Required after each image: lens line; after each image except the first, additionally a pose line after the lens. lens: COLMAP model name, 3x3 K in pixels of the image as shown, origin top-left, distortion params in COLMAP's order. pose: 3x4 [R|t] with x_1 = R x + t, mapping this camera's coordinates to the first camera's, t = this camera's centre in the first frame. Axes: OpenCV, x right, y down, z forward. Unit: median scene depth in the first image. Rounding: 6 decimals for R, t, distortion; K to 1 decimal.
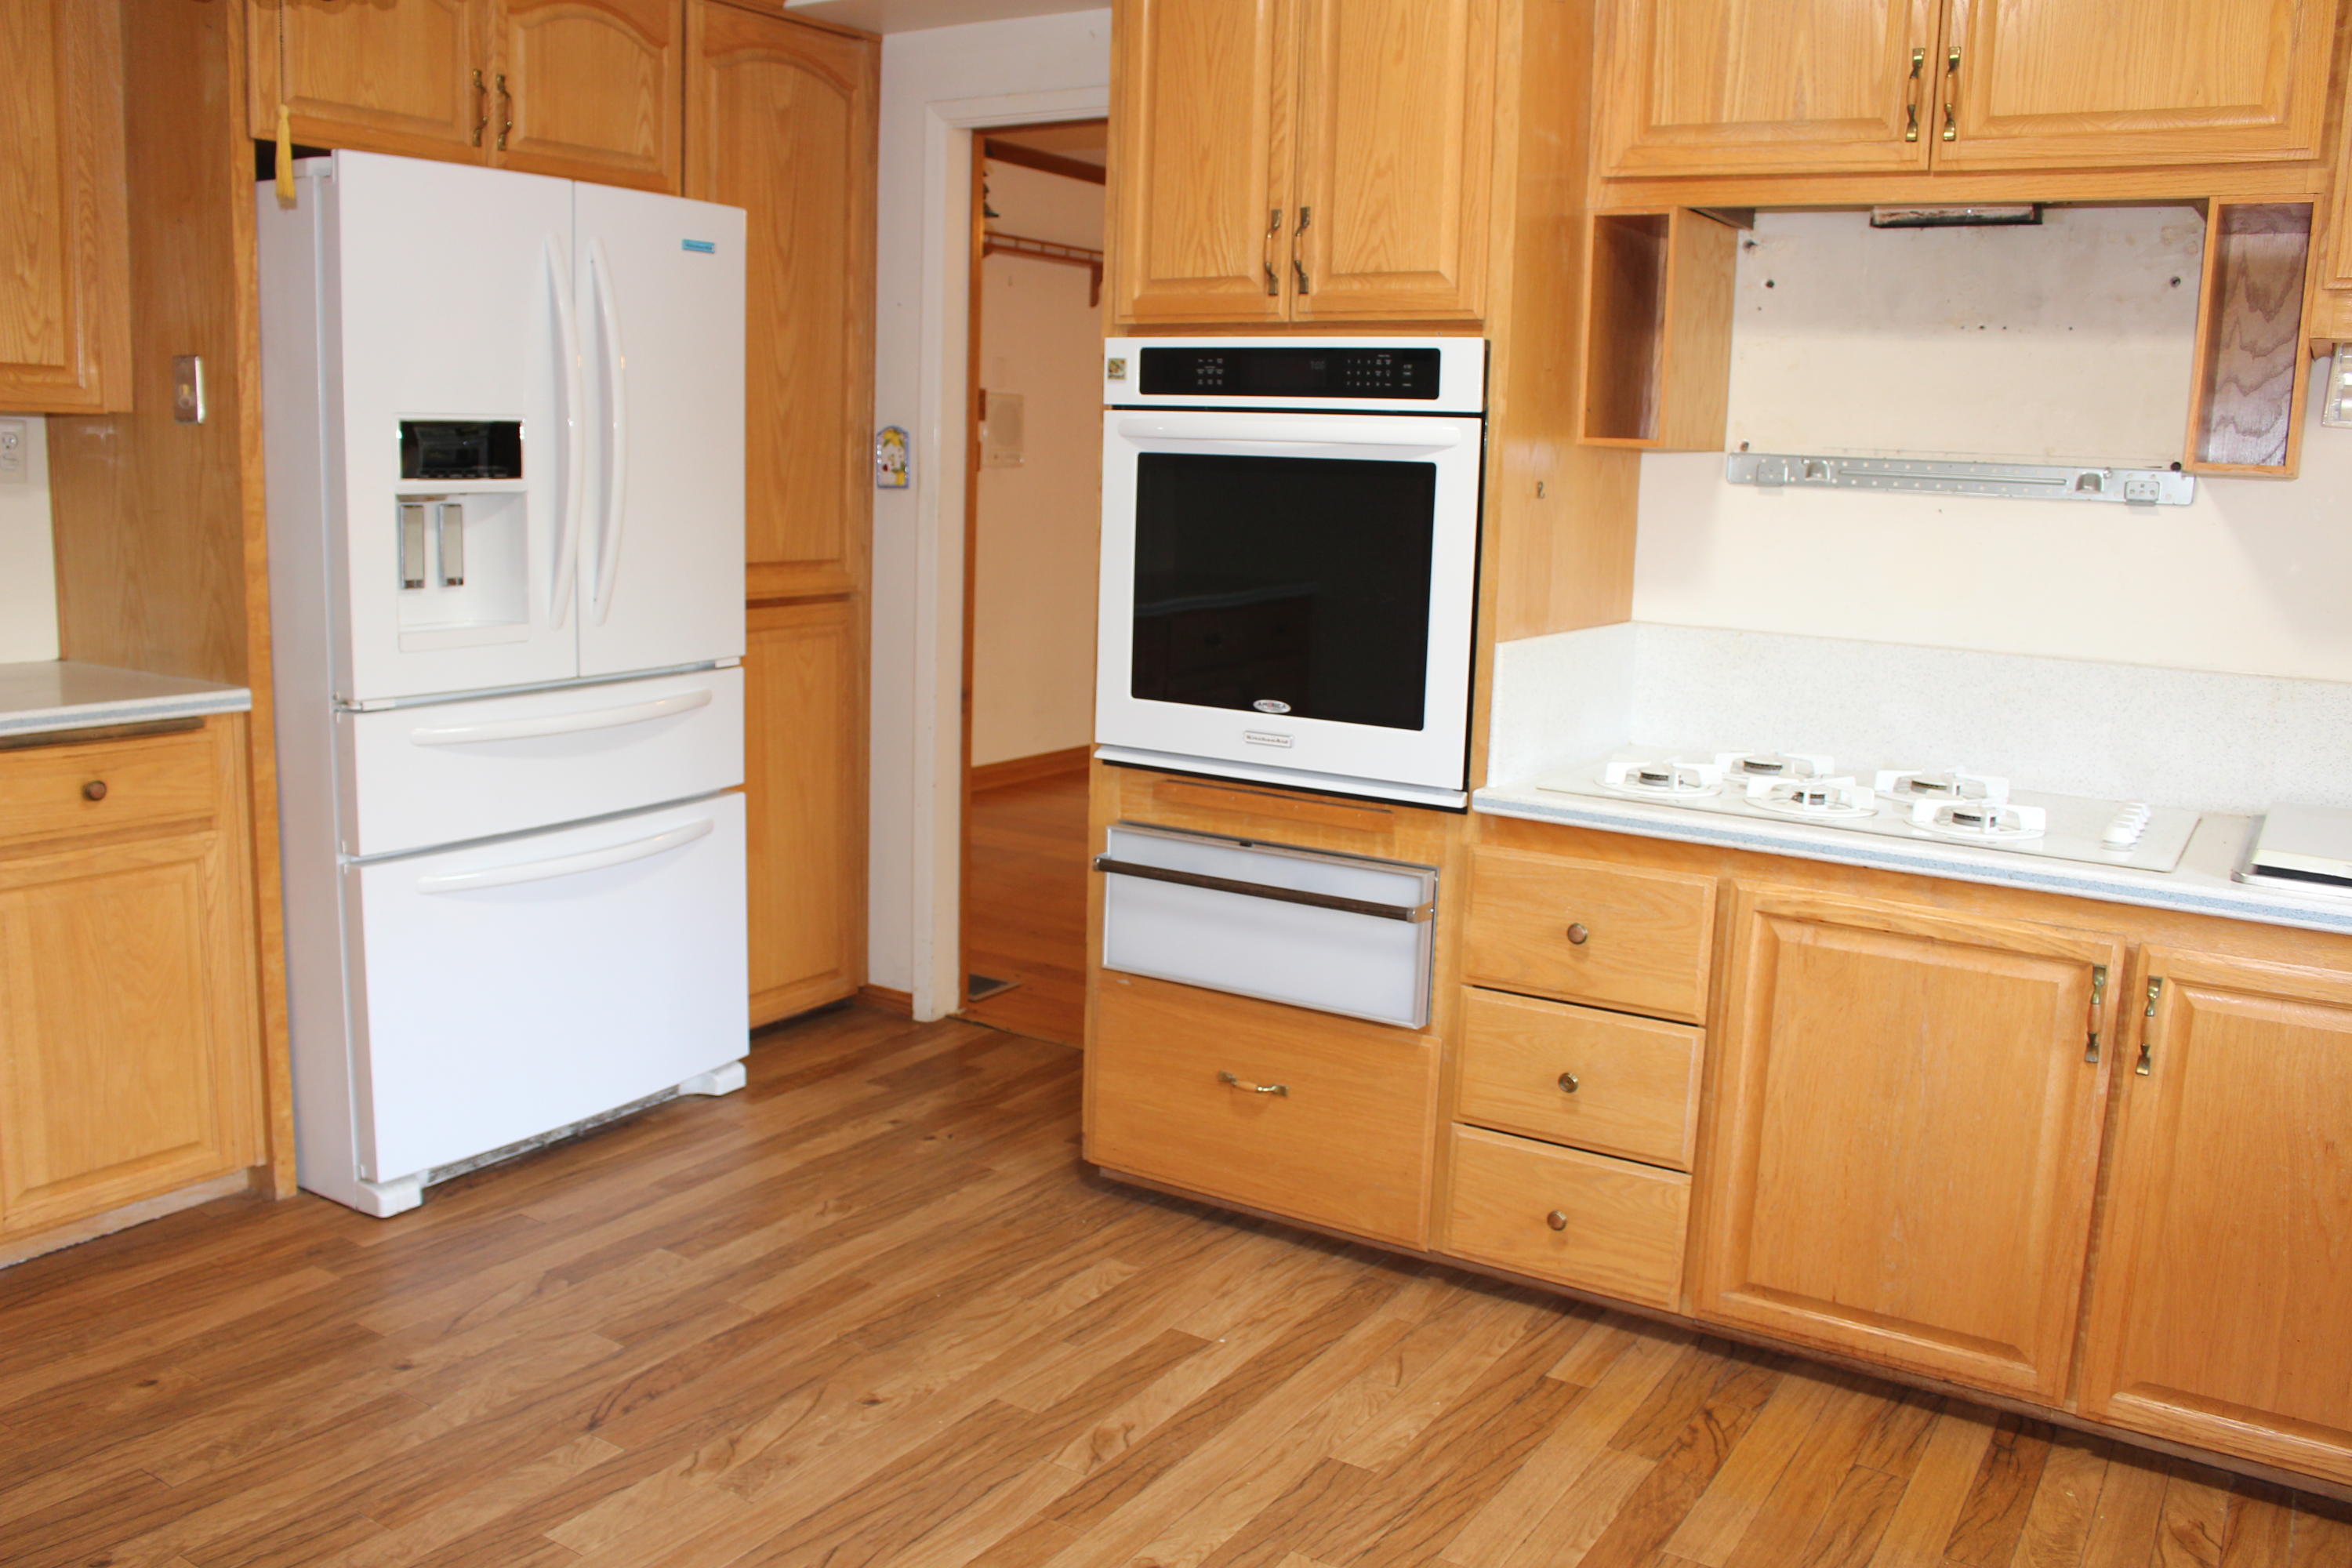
lens RADIAL K [[1941.3, 0, 1176.0], [0, 1941.3, 784.0], [0, 0, 1]] dist [-0.167436, 0.149118]
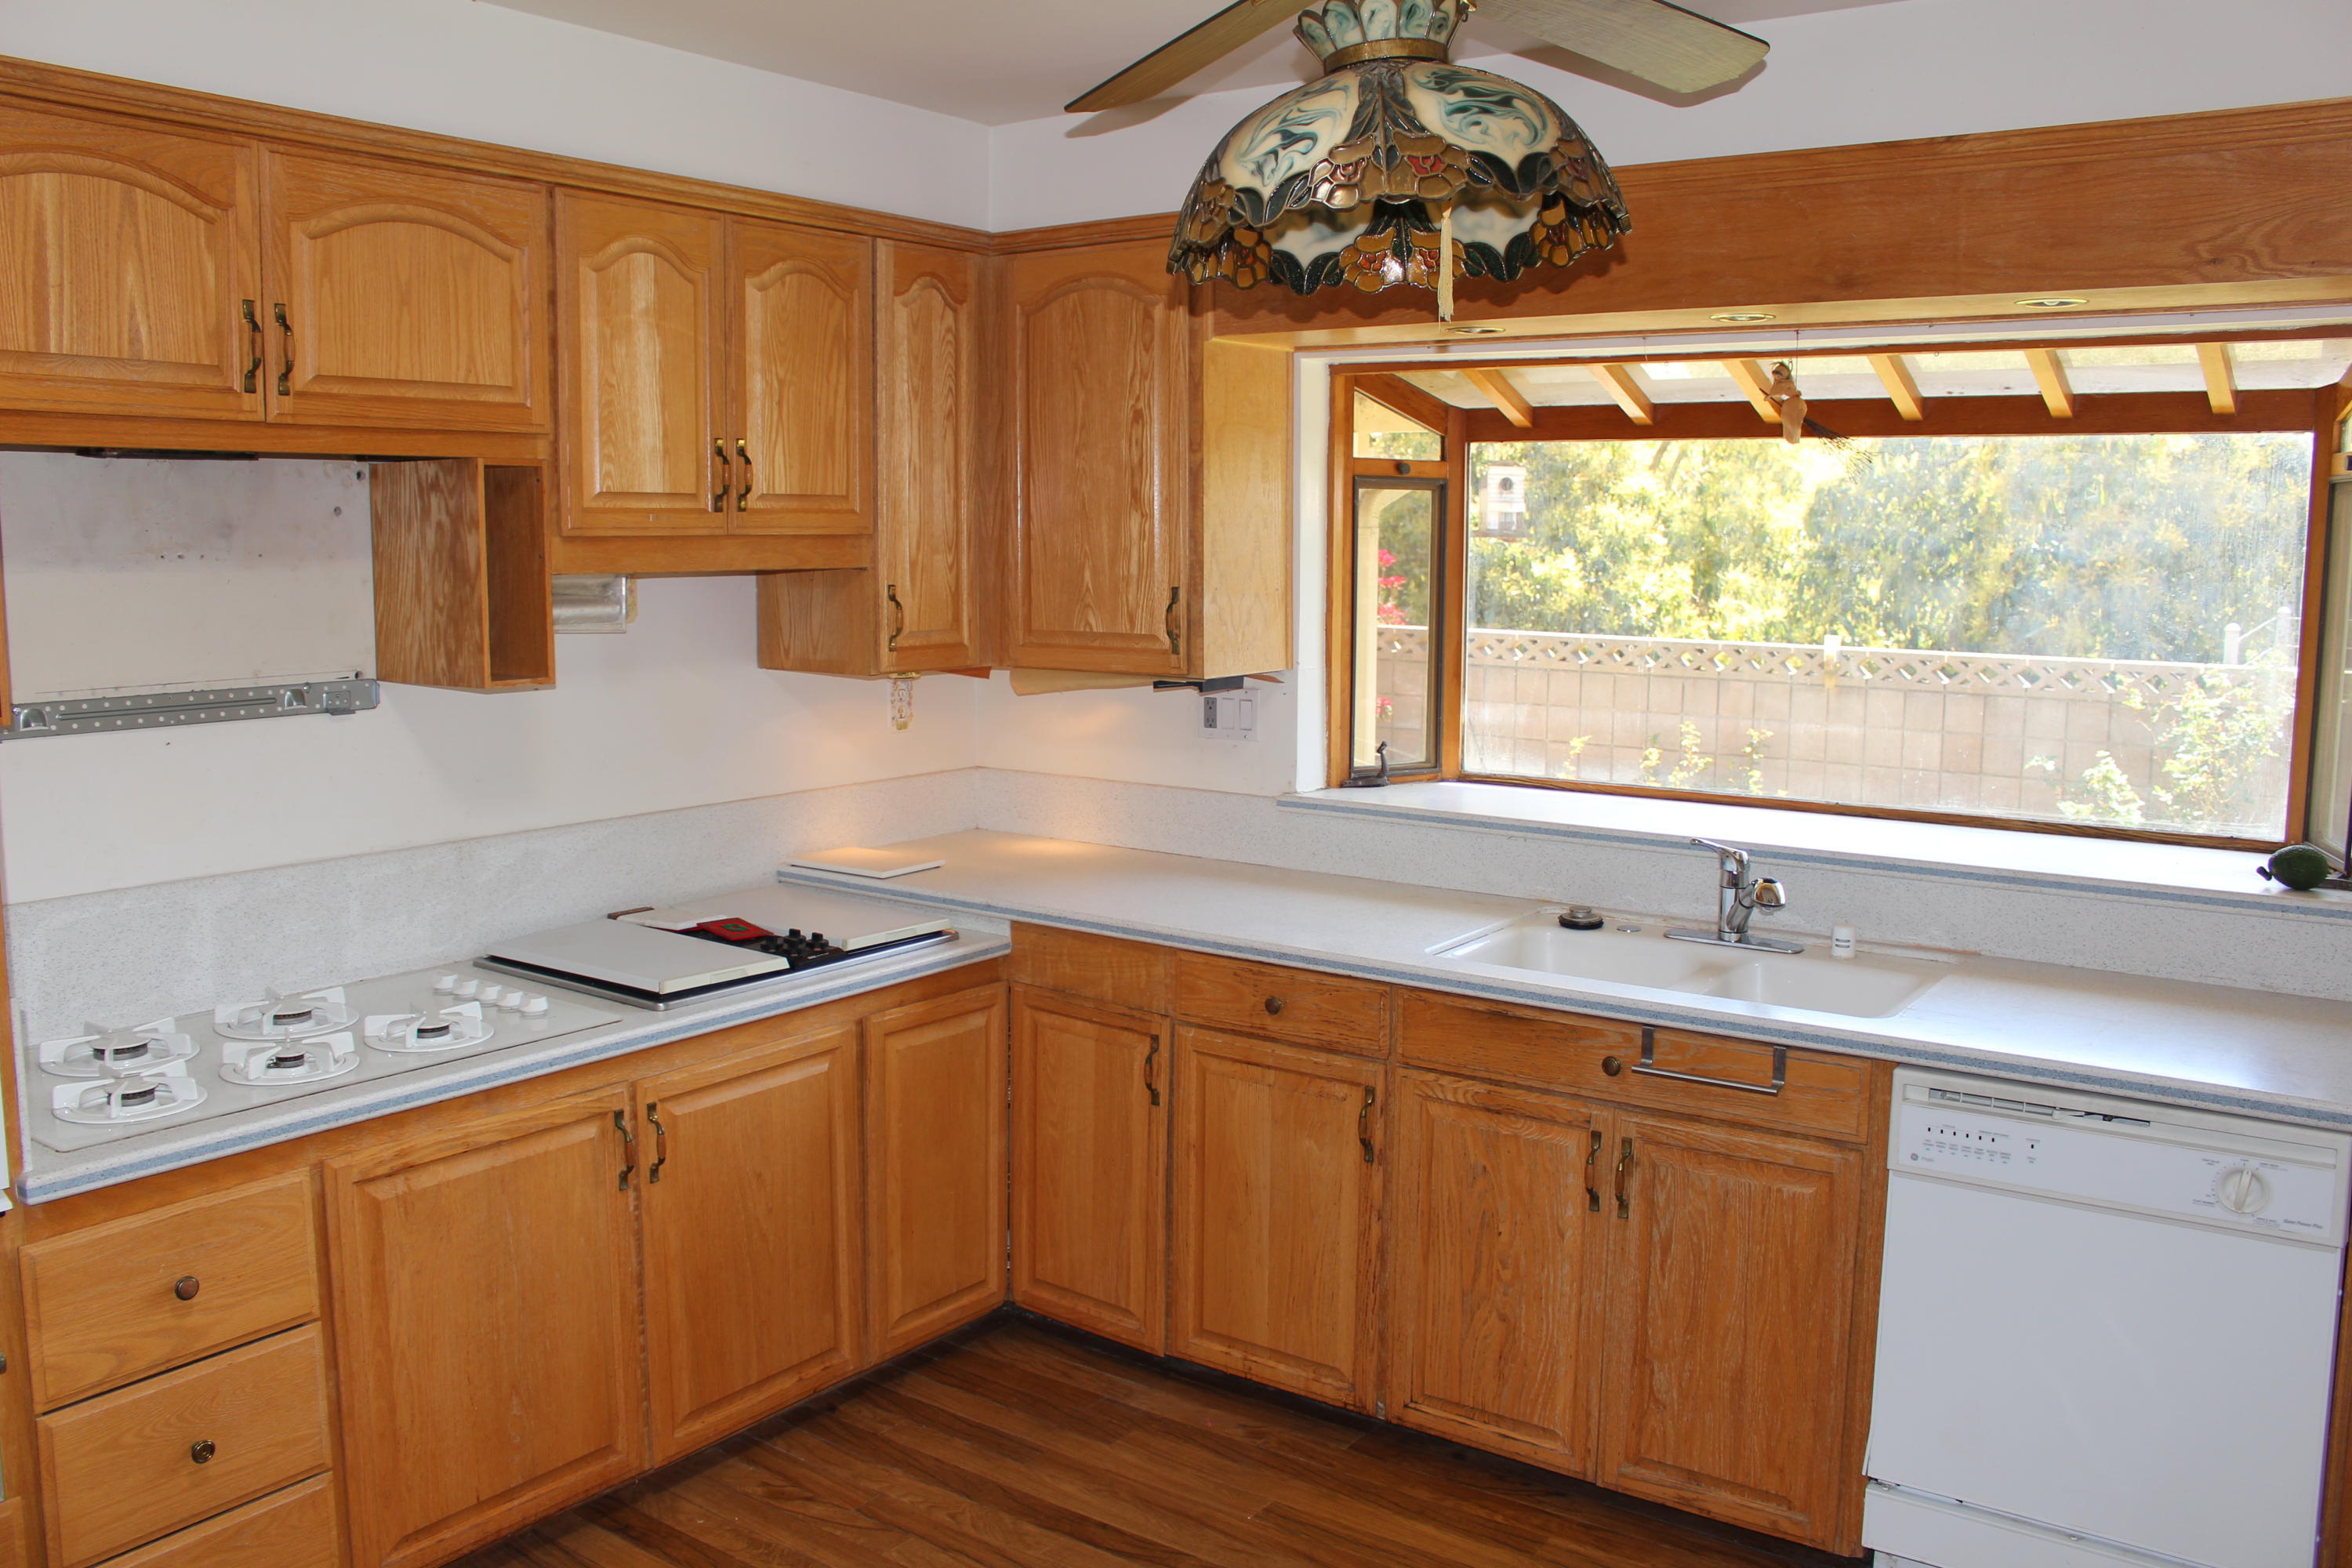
lens RADIAL K [[1941.3, 0, 1176.0], [0, 1941.3, 784.0], [0, 0, 1]] dist [-0.167436, 0.149118]
pose [[0.060716, -0.160690, 0.985136, -0.587930], [0.162454, 0.975388, 0.149088, -0.207483], [-0.984846, 0.150987, 0.085326, 0.460607]]
